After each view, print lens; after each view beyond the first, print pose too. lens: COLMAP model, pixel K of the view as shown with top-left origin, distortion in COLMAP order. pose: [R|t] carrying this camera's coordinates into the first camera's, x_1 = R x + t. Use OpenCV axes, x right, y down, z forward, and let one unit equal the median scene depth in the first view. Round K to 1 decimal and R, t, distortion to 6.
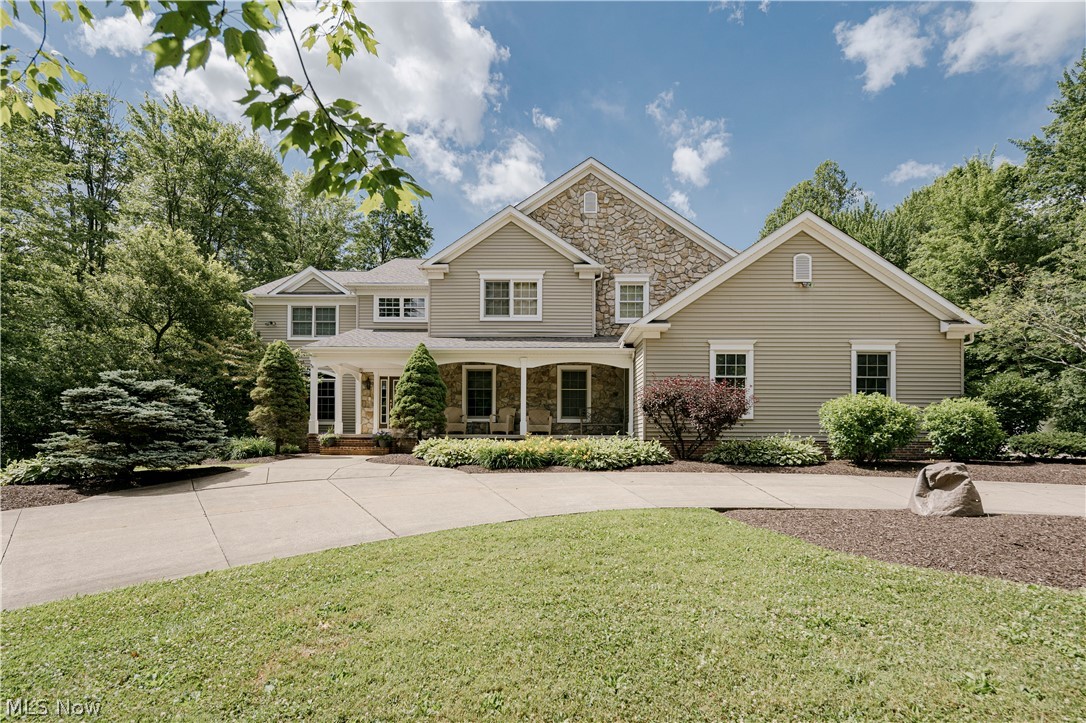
lens RADIAL K [[518.2, 0, 543.0], [0, 518.2, 361.5], [0, 0, 1]] dist [0.000261, -0.000036]
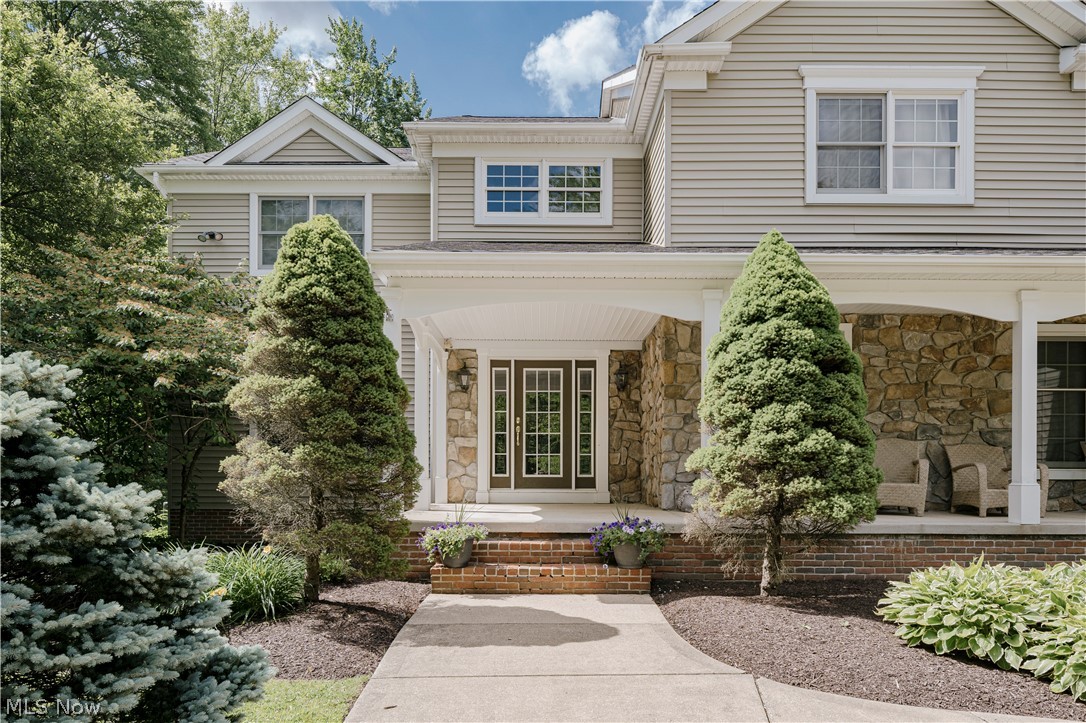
lens RADIAL K [[757.9, 0, 543.0], [0, 757.9, 361.5], [0, 0, 1]] dist [-0.015700, -0.000671]
pose [[0.999987, -0.000770, 0.004946, -0.344884], [0.000766, 0.999999, 0.000824, 0.036820], [-0.004947, -0.000820, 0.999987, 0.514026]]
